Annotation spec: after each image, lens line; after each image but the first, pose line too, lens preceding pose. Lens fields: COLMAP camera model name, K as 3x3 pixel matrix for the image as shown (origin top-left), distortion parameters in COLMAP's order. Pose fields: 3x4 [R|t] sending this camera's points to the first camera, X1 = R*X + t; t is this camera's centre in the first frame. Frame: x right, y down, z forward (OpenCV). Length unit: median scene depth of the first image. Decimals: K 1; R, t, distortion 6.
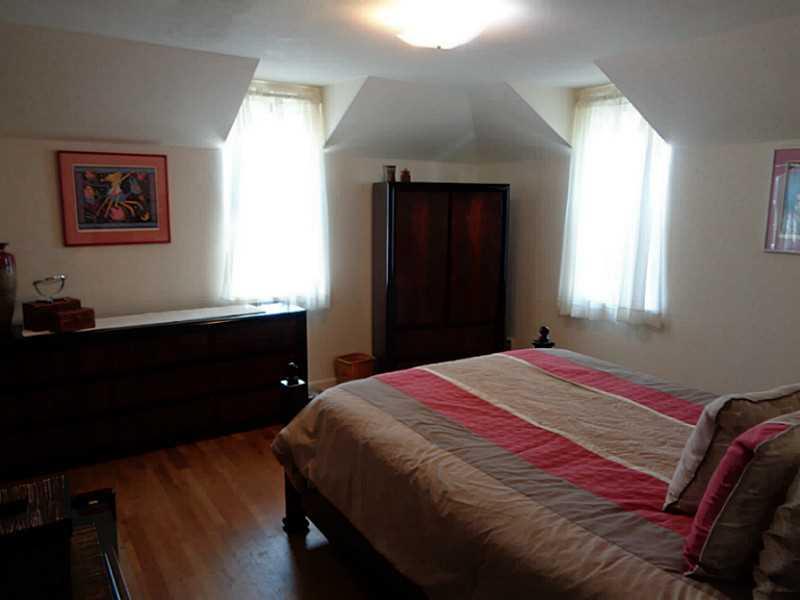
lens RADIAL K [[610.7, 0, 400.0], [0, 610.7, 300.0], [0, 0, 1]] dist [-0.002088, 0.036143]
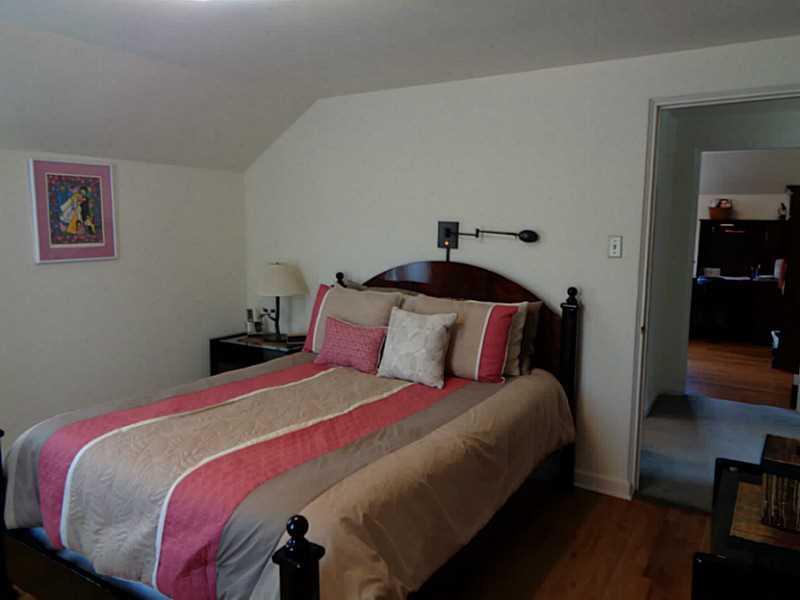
lens RADIAL K [[610.7, 0, 400.0], [0, 610.7, 300.0], [0, 0, 1]] dist [-0.002088, 0.036143]
pose [[-0.406021, -0.140637, 0.902977, -0.715587], [0.142340, 0.966296, 0.214502, -0.200954], [-0.902710, 0.215622, -0.372319, 1.108516]]
